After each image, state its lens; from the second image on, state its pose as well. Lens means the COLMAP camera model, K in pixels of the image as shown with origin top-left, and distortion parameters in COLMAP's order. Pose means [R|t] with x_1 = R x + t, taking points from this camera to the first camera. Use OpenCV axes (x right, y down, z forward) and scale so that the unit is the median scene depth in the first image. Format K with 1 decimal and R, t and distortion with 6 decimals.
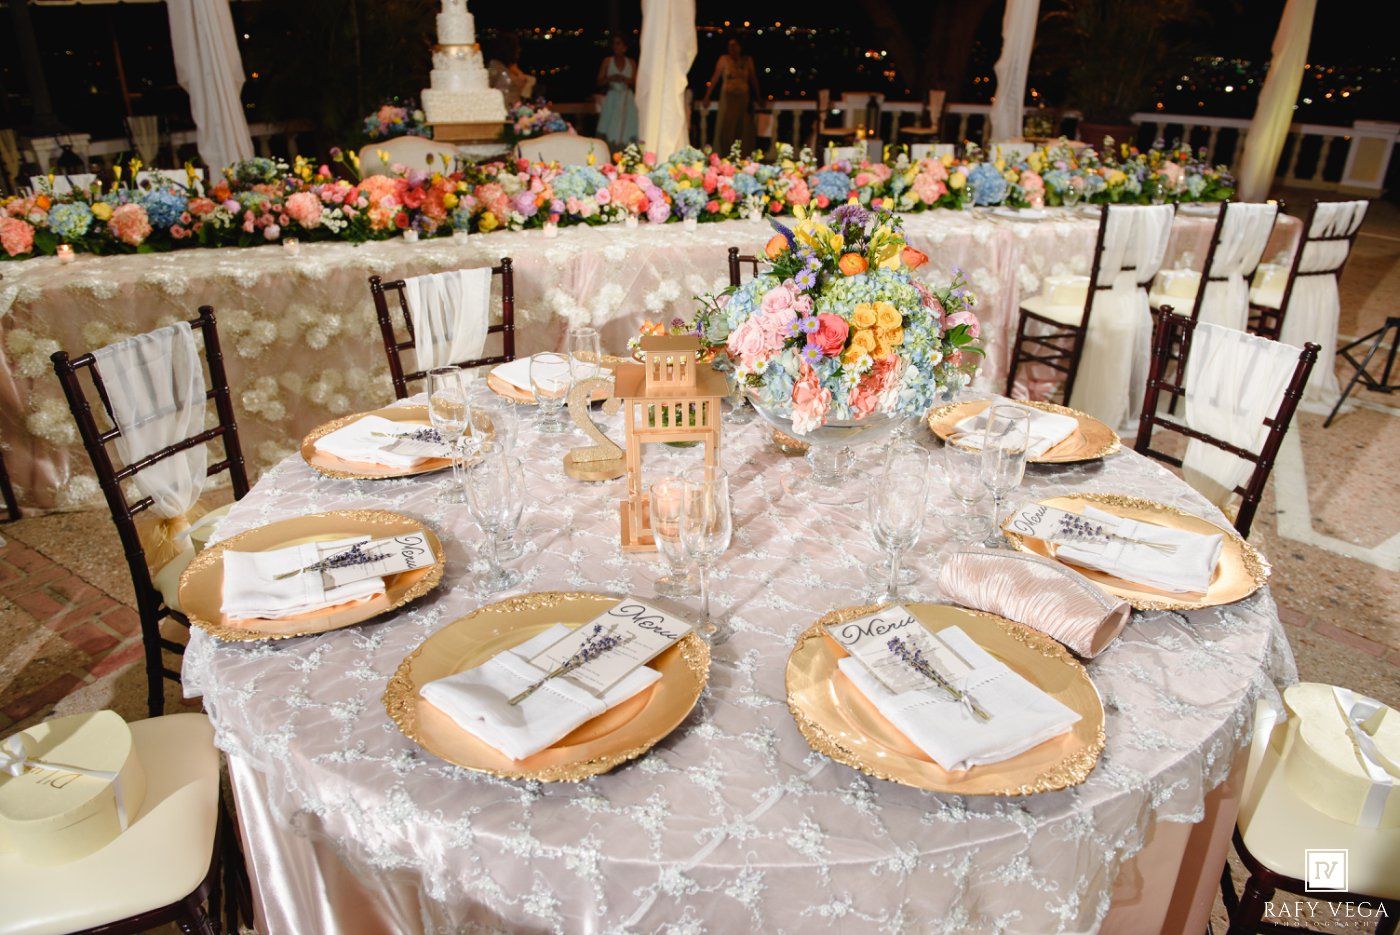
lens RADIAL K [[950.0, 0, 700.0], [0, 950.0, 467.5], [0, 0, 1]] dist [-0.045689, -0.000312]
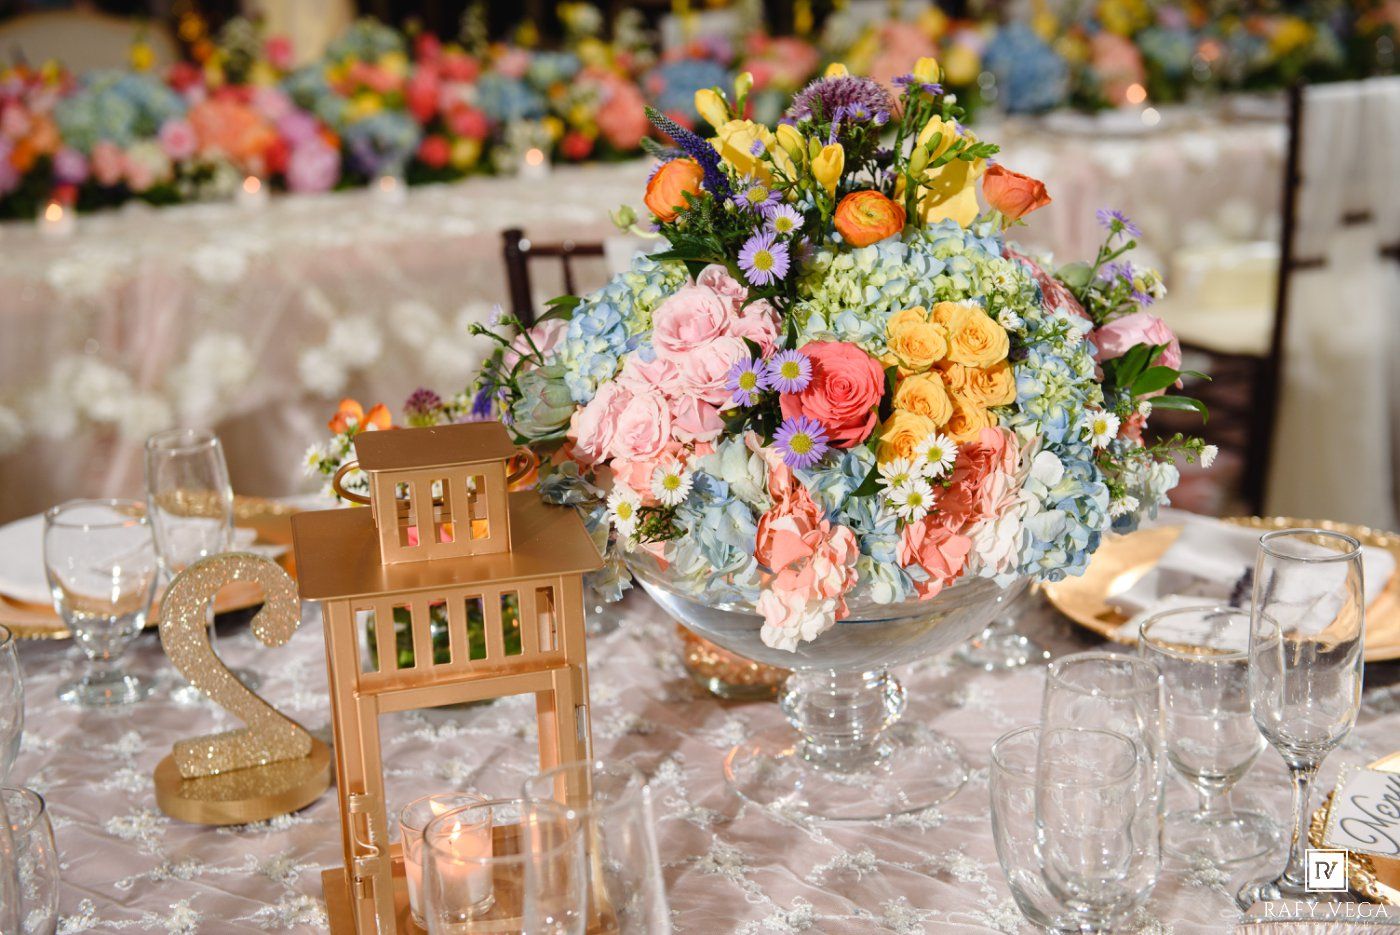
lens RADIAL K [[2072.0, 0, 700.0], [0, 2072.0, 467.5], [0, 0, 1]] dist [0.140713, -0.021668]
pose [[0.987005, -0.080495, 0.139072, -0.040079], [0.096932, 0.988536, -0.115765, -0.013023], [-0.128159, 0.127741, 0.983493, 0.145963]]
